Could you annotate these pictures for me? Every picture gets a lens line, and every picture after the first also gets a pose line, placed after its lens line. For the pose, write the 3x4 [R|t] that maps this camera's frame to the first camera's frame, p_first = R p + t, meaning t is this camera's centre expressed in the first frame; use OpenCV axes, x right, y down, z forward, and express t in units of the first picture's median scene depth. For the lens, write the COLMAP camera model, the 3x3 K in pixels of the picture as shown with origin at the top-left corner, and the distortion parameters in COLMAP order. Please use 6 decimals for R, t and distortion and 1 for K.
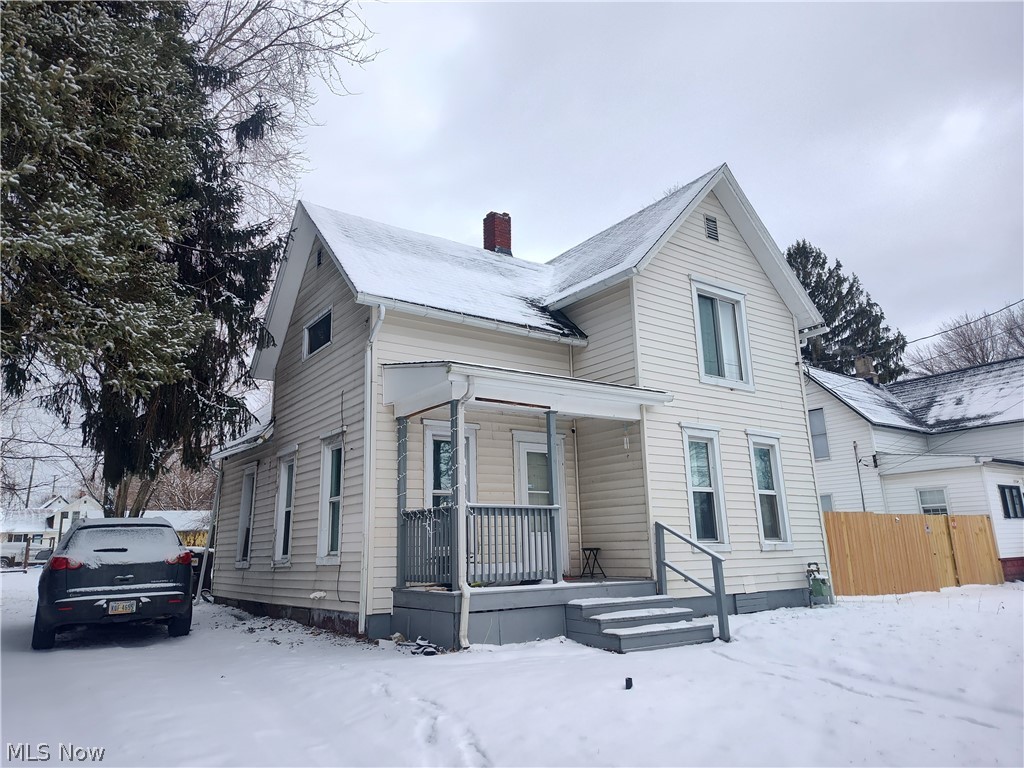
lens RADIAL K [[688.9, 0, 510.6], [0, 688.9, 378.9], [0, 0, 1]] dist [0.025705, -0.034751]
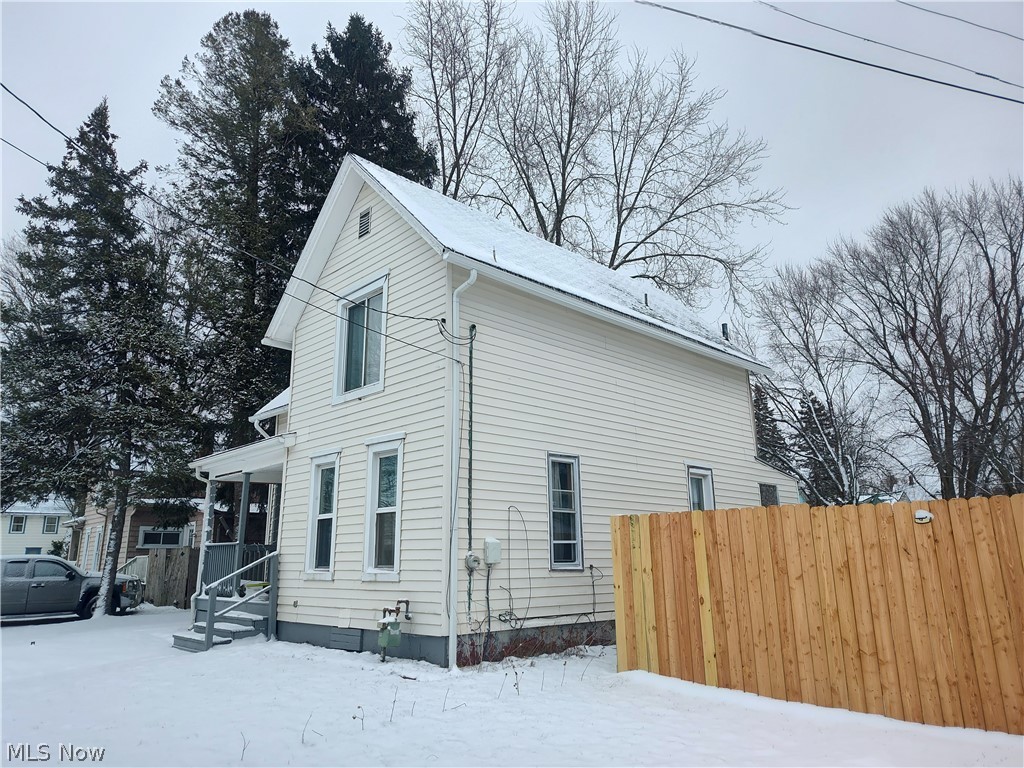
lens RADIAL K [[688.9, 0, 509.7], [0, 688.9, 380.2], [0, 0, 1]] dist [0.025705, -0.034751]
pose [[0.161354, -0.218041, -0.962509, 1.229476], [0.250061, 0.952494, -0.173853, 0.198335], [0.954691, -0.212634, 0.208212, 1.008518]]
